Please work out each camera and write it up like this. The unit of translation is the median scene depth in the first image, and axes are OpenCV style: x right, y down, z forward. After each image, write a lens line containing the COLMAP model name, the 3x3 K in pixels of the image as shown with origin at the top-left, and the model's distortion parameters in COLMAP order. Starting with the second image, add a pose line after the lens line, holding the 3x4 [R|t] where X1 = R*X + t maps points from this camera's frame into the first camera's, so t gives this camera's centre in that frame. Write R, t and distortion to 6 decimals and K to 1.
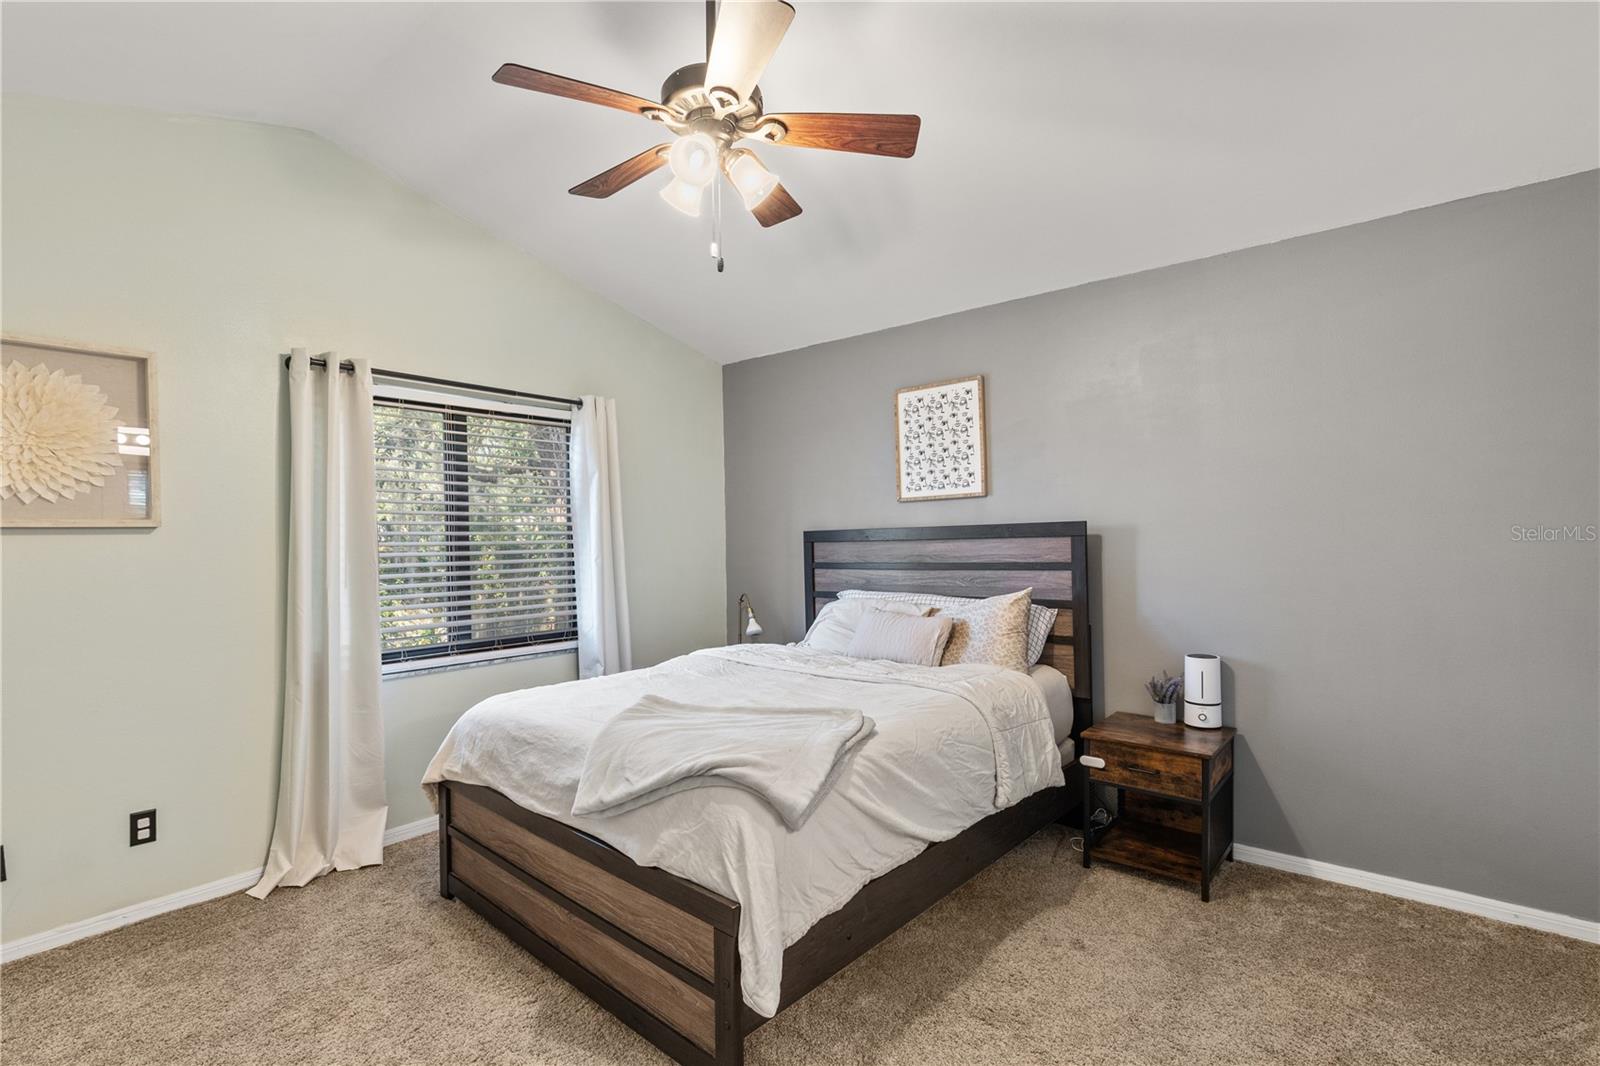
lens RADIAL K [[714.7, 0, 792.6], [0, 714.7, 544.4], [0, 0, 1]] dist [0.001168, 0.000048]
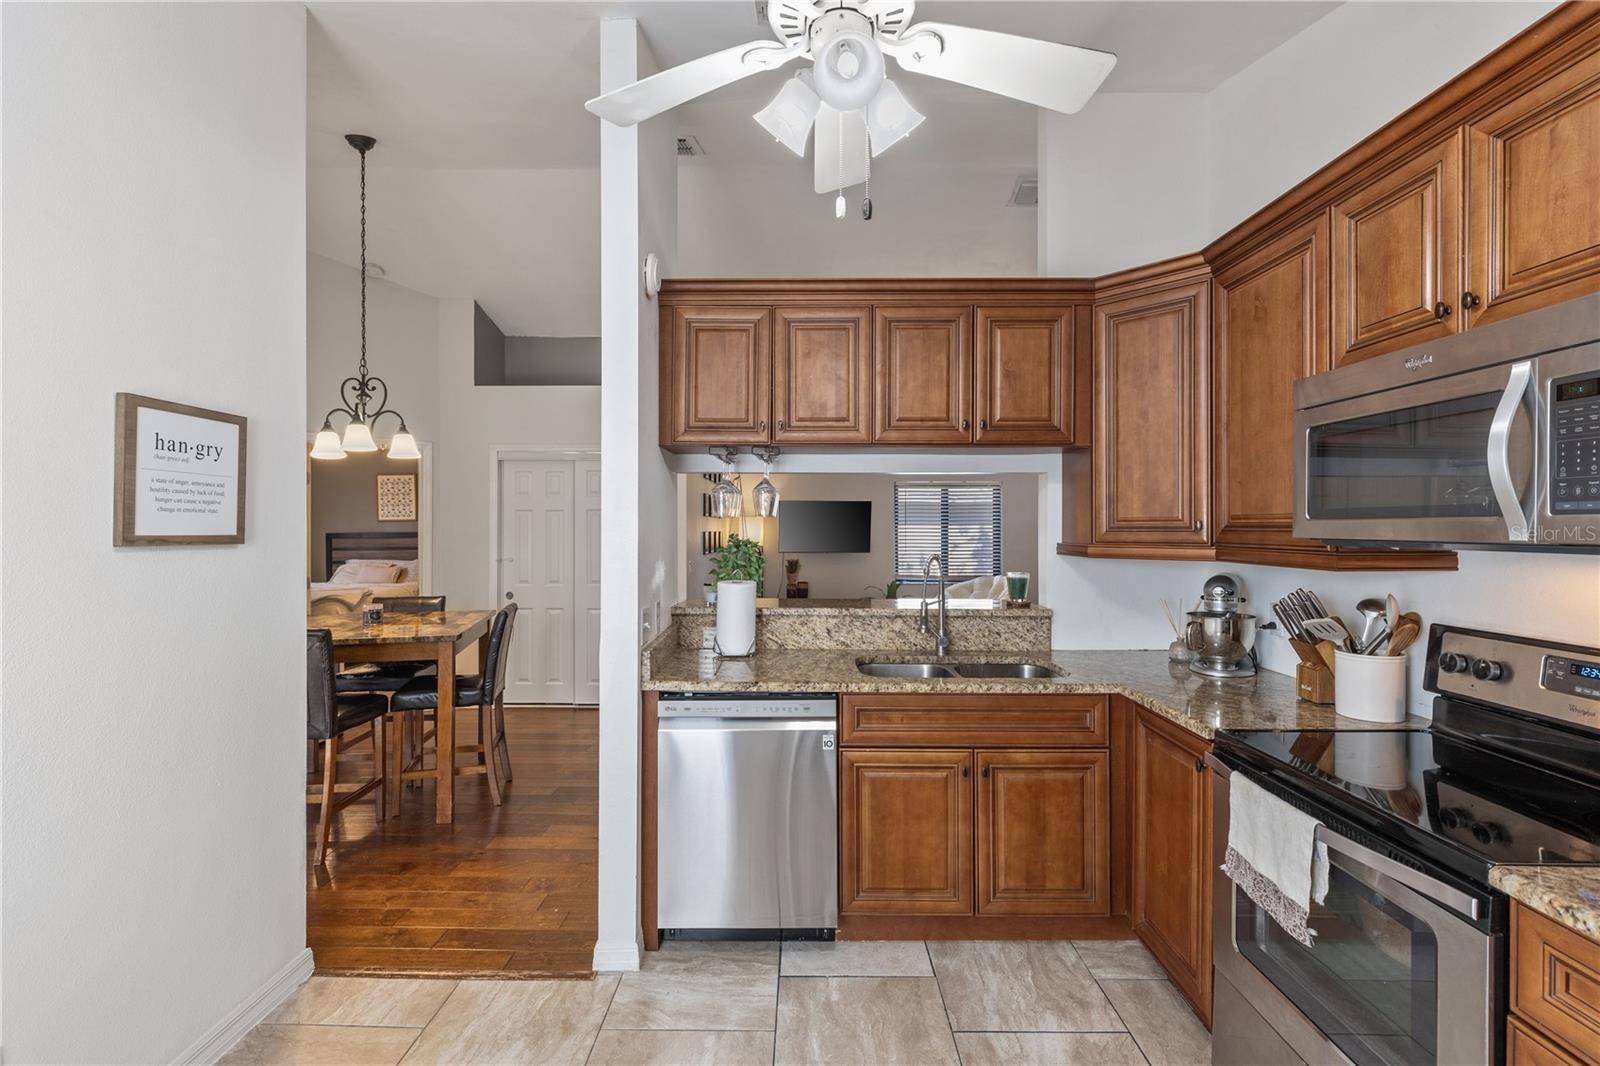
lens RADIAL K [[720.0, 0, 799.8], [0, 720.0, 527.7], [0, 0, 1]] dist [0.002529, -0.000209]
pose [[0.766191, 0.013408, 0.642473, -0.324686], [-0.004488, 0.999870, -0.015514, -0.009251], [-0.642597, 0.009003, 0.766152, -1.790062]]
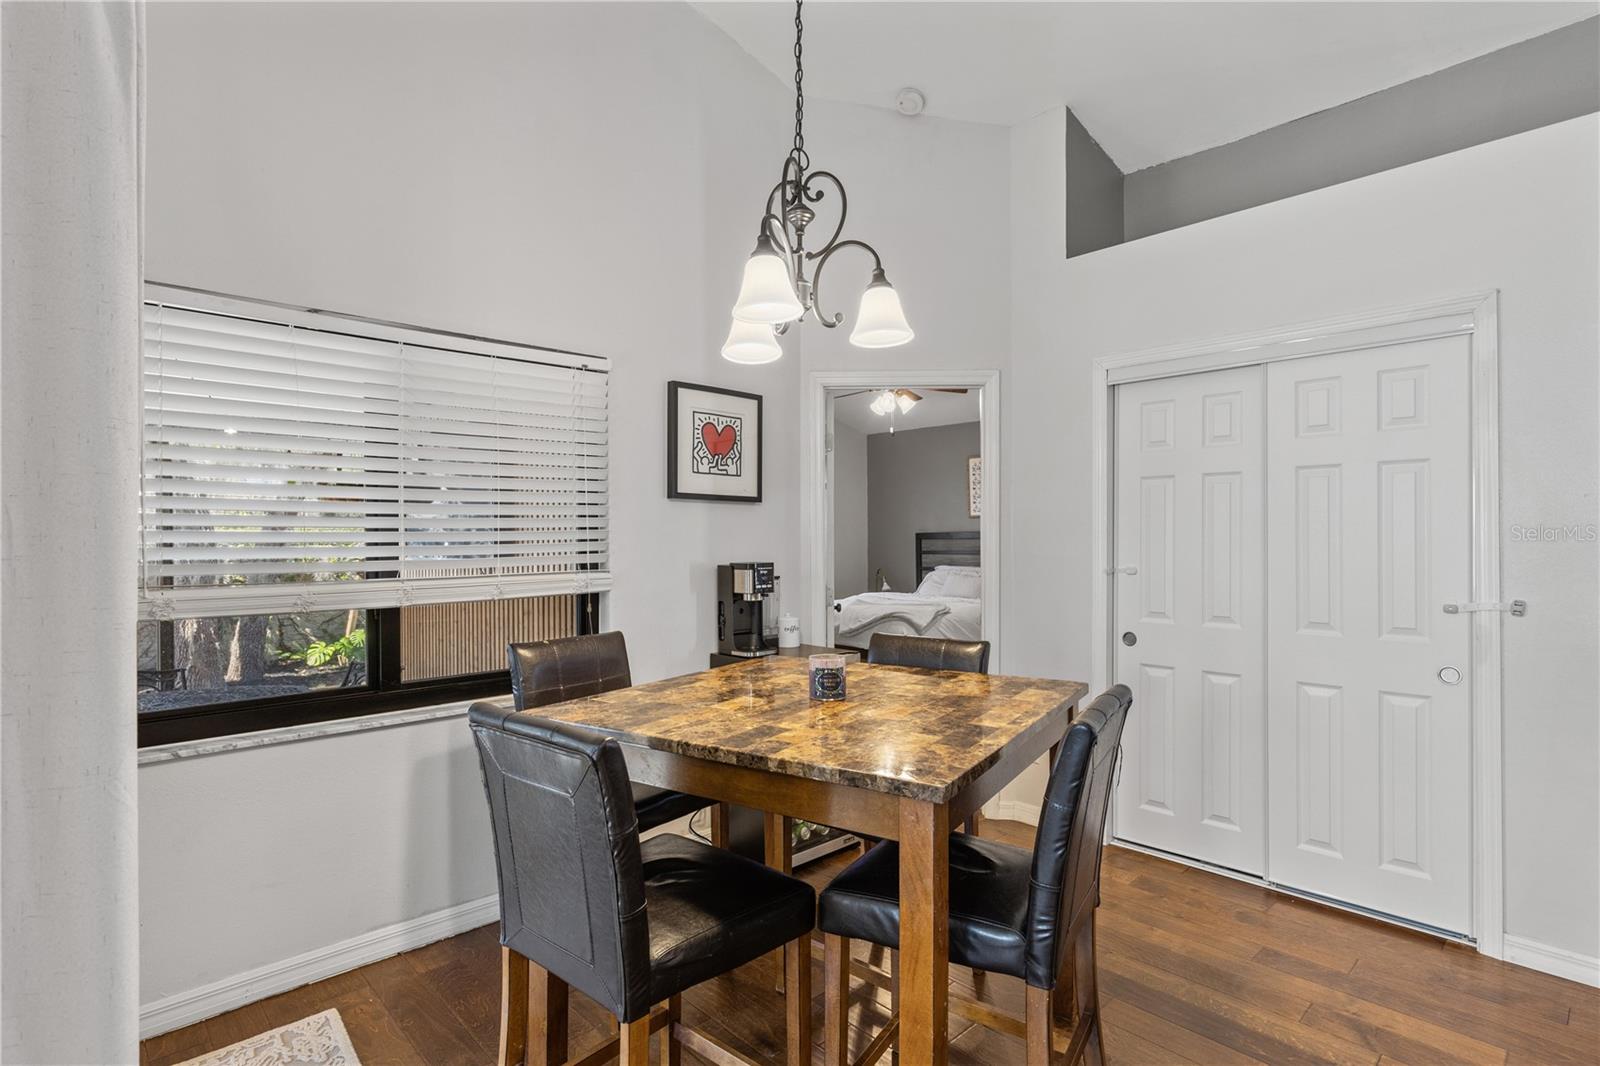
lens RADIAL K [[793.1, 0, 800.0], [0, 793.1, 533.0], [0, 0, 1]] dist [-0.001259, -0.000078]
pose [[0.994923, 0.012898, -0.099810, -0.083068], [-0.014177, 0.999826, -0.012123, 0.010899], [0.099636, 0.013476, 0.994933, -1.118724]]
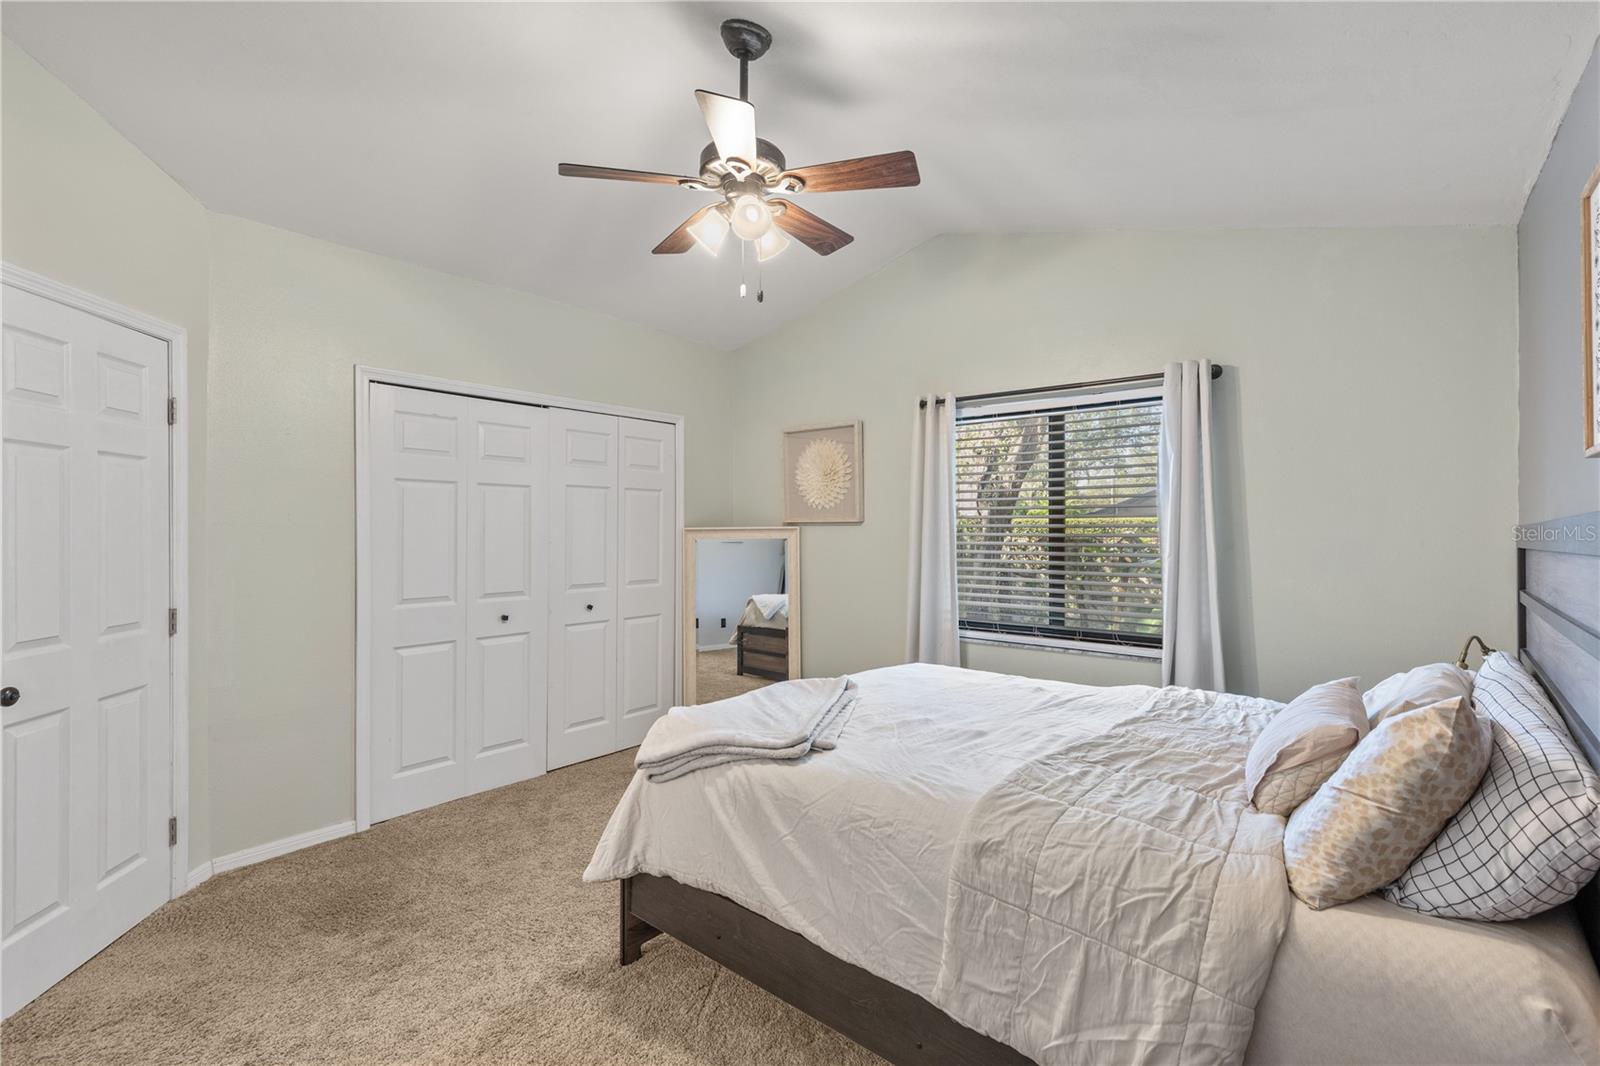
lens RADIAL K [[695.2, 0, 800.0], [0, 695.2, 533.0], [0, 0, 1]] dist [0.000710, 0.000050]
pose [[0.061888, 0.019016, -0.997902, 0.583375], [-0.012110, 0.999759, 0.018301, -0.020093], [0.998010, 0.010952, 0.062104, 0.581136]]
